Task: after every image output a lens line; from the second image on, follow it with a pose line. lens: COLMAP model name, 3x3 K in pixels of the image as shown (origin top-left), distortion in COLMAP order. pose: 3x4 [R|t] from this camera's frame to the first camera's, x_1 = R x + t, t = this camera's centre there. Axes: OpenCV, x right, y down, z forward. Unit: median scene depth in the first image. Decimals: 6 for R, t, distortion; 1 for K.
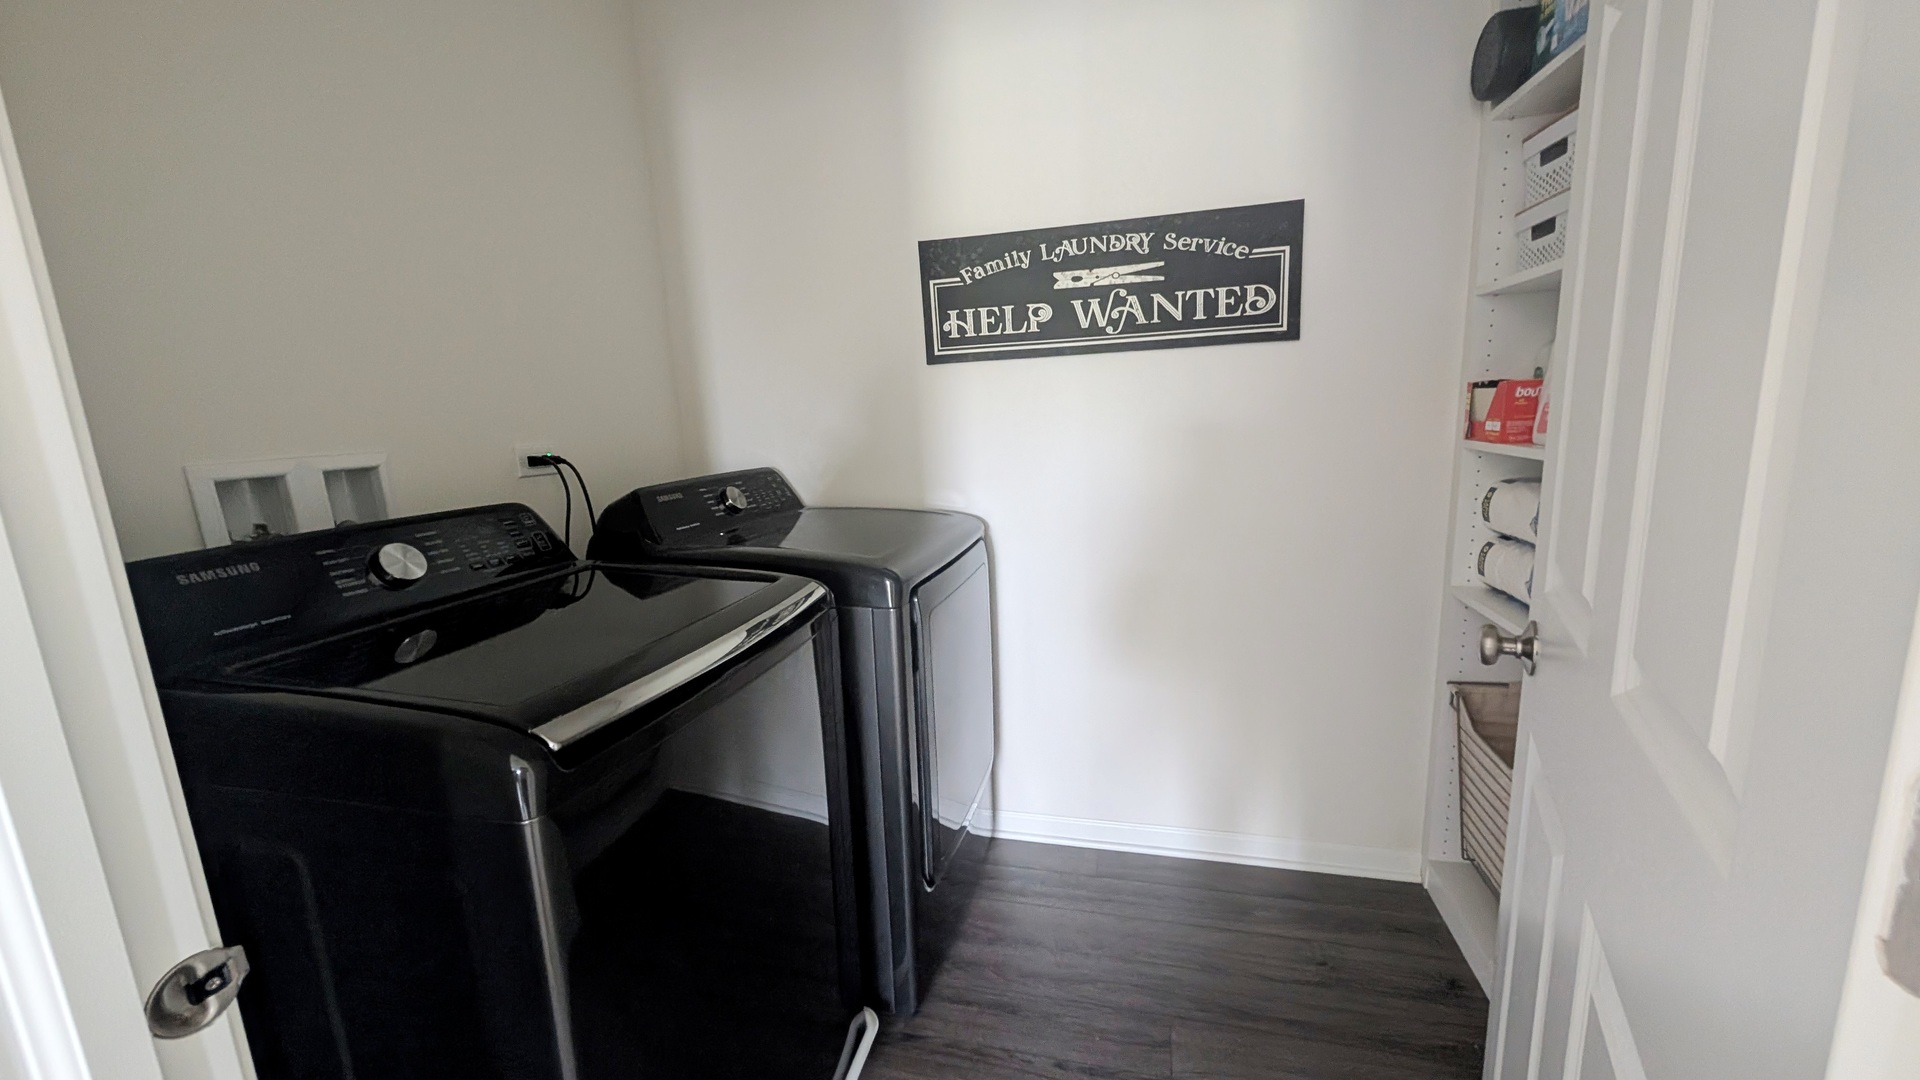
lens RADIAL K [[729.1, 0, 968.2], [0, 729.1, 544.9], [0, 0, 1]] dist [-0.000955, -0.000069]
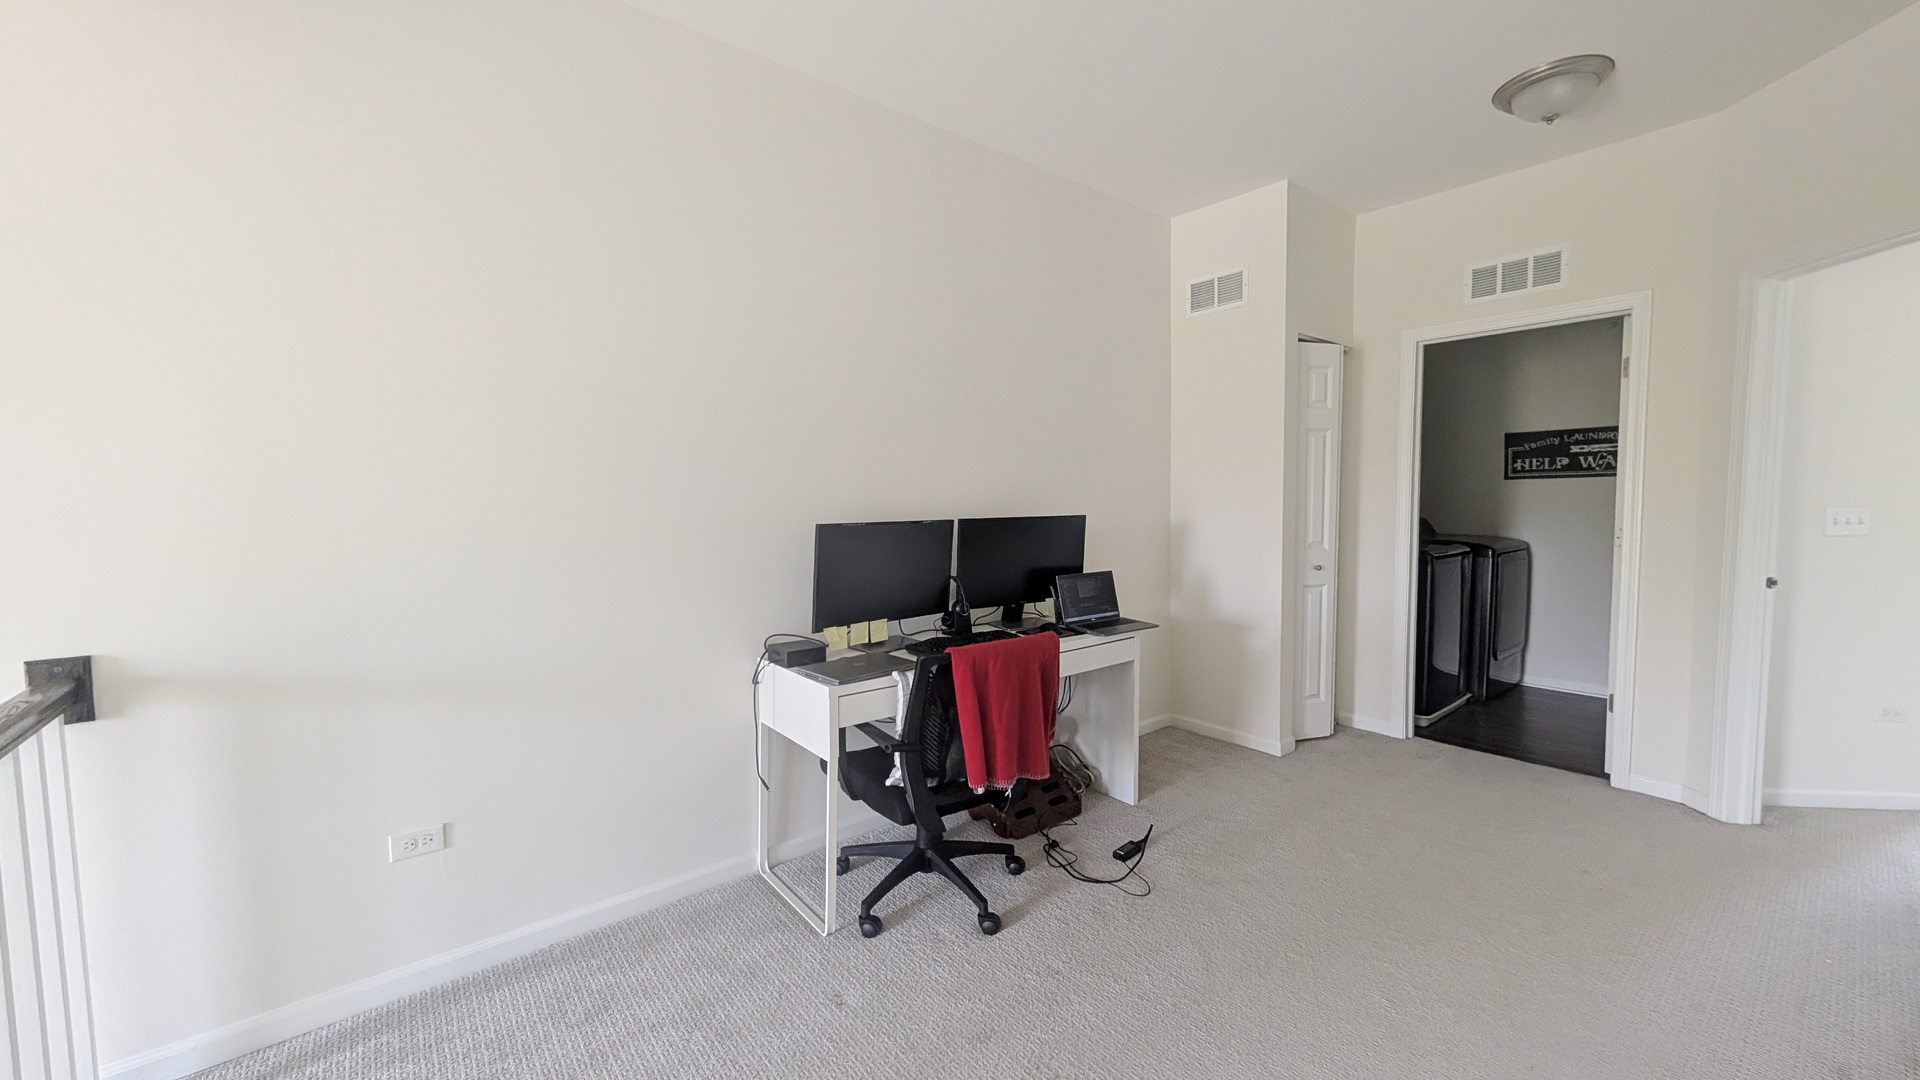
lens RADIAL K [[729.1, 0, 968.2], [0, 729.1, 544.9], [0, 0, 1]] dist [-0.000955, -0.000069]
pose [[0.807010, 0.067964, -0.586614, -0.062054], [-0.125764, 0.990347, -0.058274, 0.372701], [0.576991, 0.120803, 0.807767, -2.179491]]
